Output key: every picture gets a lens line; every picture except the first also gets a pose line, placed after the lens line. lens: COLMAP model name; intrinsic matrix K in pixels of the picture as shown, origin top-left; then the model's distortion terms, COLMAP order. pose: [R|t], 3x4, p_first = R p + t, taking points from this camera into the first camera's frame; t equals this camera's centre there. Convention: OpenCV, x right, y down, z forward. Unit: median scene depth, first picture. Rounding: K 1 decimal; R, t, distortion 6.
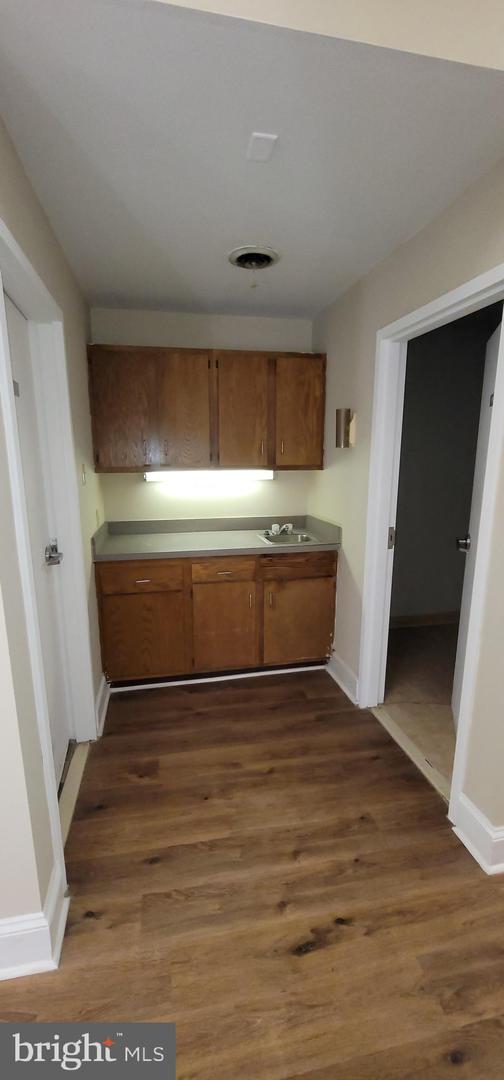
lens RADIAL K [[440.0, 0, 250.6], [0, 440.0, 541.4], [0, 0, 1]] dist [-0.008538, 0.001198]
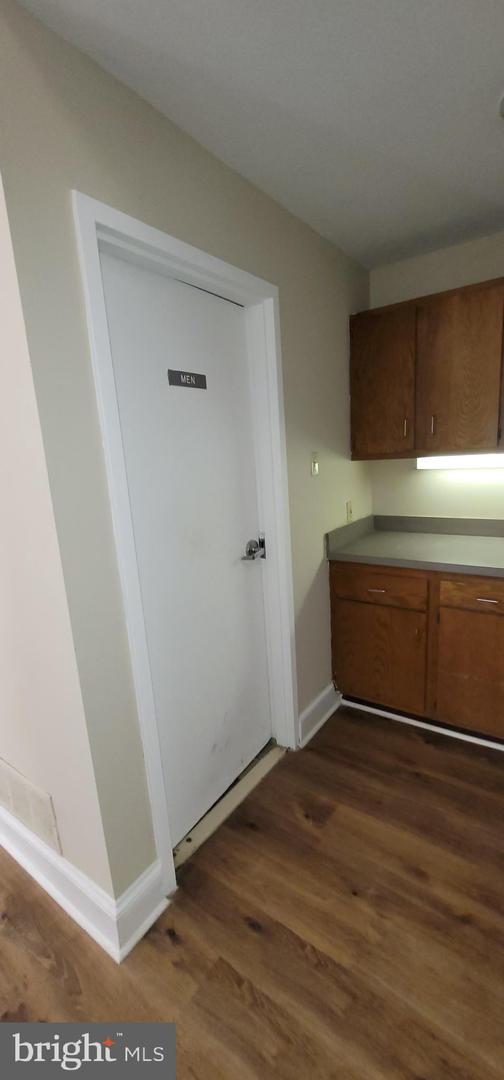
lens RADIAL K [[440.0, 0, 253.0], [0, 440.0, 543.4], [0, 0, 1]] dist [-0.008538, 0.001198]
pose [[0.682504, 0.111978, -0.722253, 0.229654], [-0.084137, 0.993662, 0.074550, -0.050259], [0.726023, 0.009887, 0.687599, 0.310920]]
